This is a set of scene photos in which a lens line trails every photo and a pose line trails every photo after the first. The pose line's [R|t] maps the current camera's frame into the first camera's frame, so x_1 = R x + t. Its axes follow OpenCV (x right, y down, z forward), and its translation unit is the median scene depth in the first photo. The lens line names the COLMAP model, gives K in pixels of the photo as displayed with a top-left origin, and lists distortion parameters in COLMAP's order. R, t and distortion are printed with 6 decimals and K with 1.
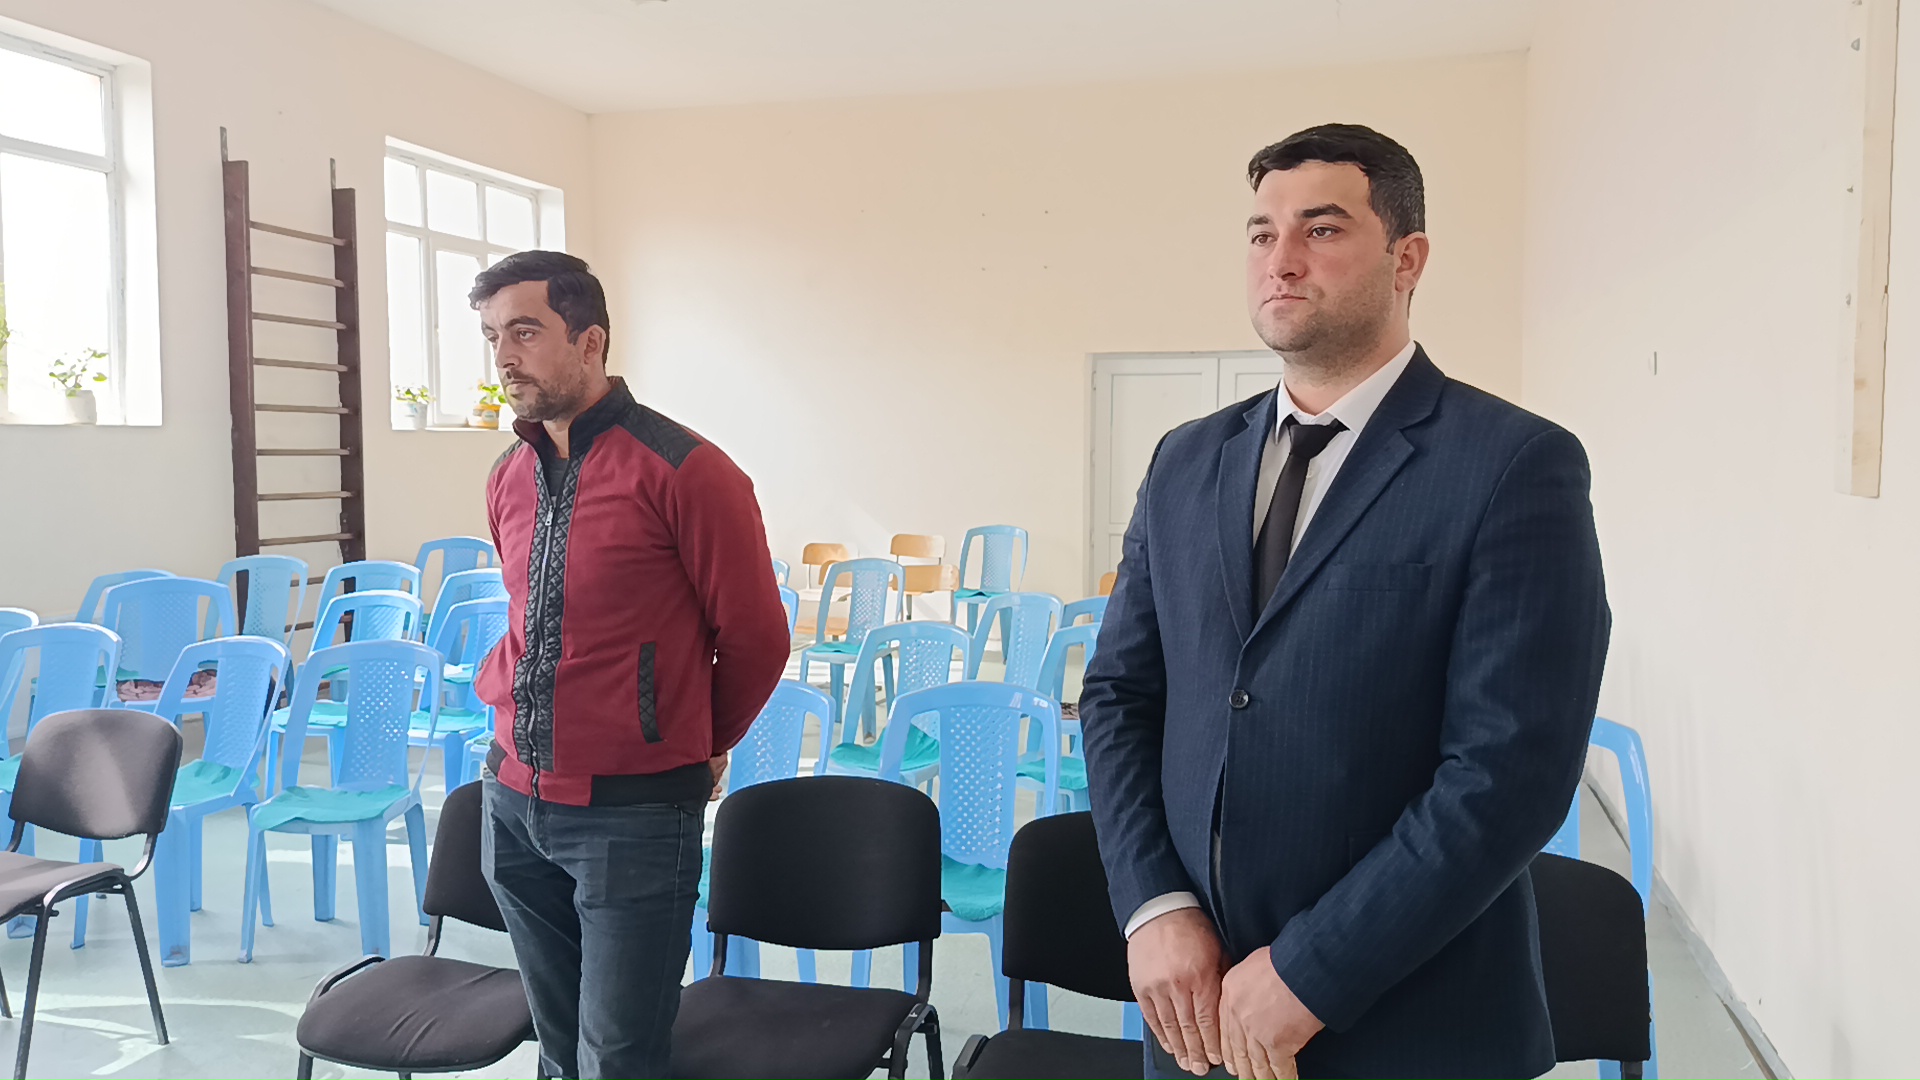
lens RADIAL K [[1439.1, 0, 973.1], [0, 1439.1, 526.3], [0, 0, 1]] dist [0.057831, -0.070988]
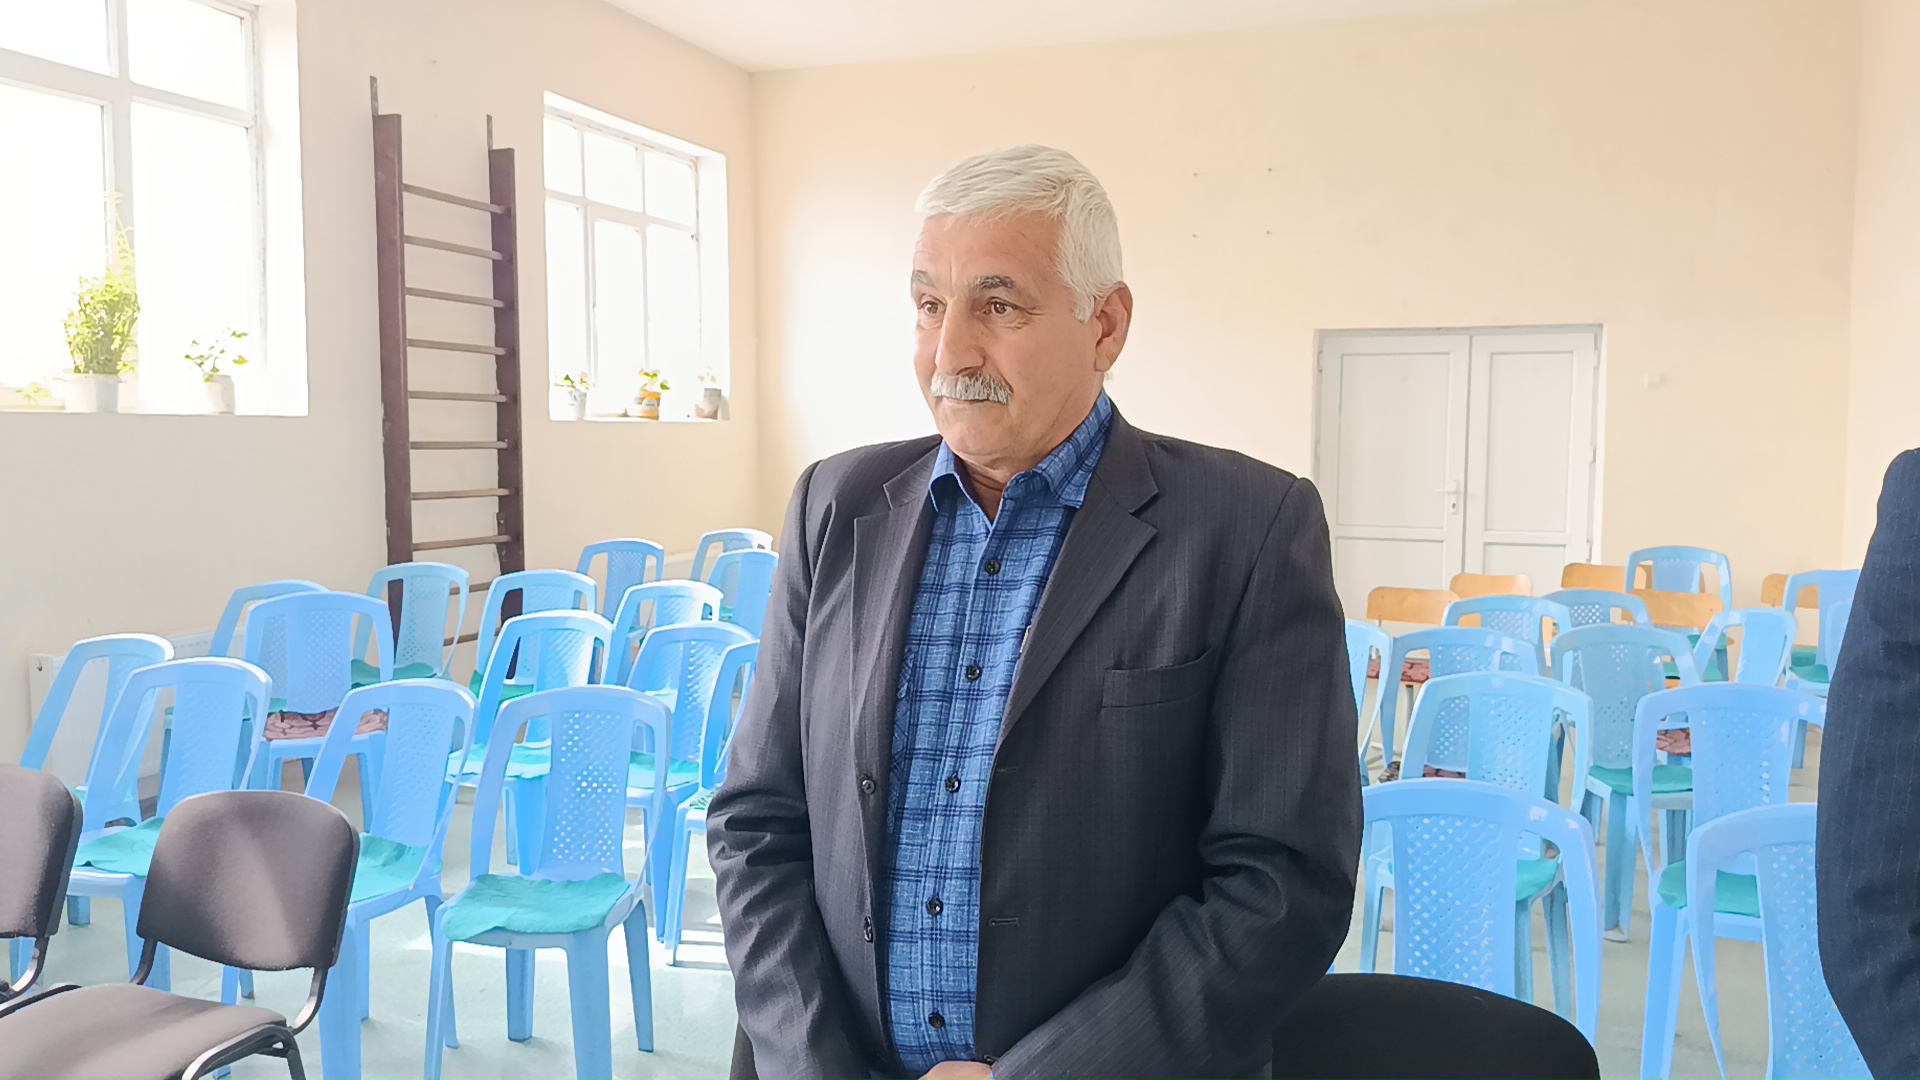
lens RADIAL K [[1439.1, 0, 972.5], [0, 1439.1, 524.7], [0, 0, 1]] dist [0.057831, -0.070988]
pose [[0.997738, 0.004903, -0.067051, -0.091854], [-0.004370, 0.999958, 0.008094, -0.011292], [0.067088, -0.007782, 0.997717, 0.141504]]
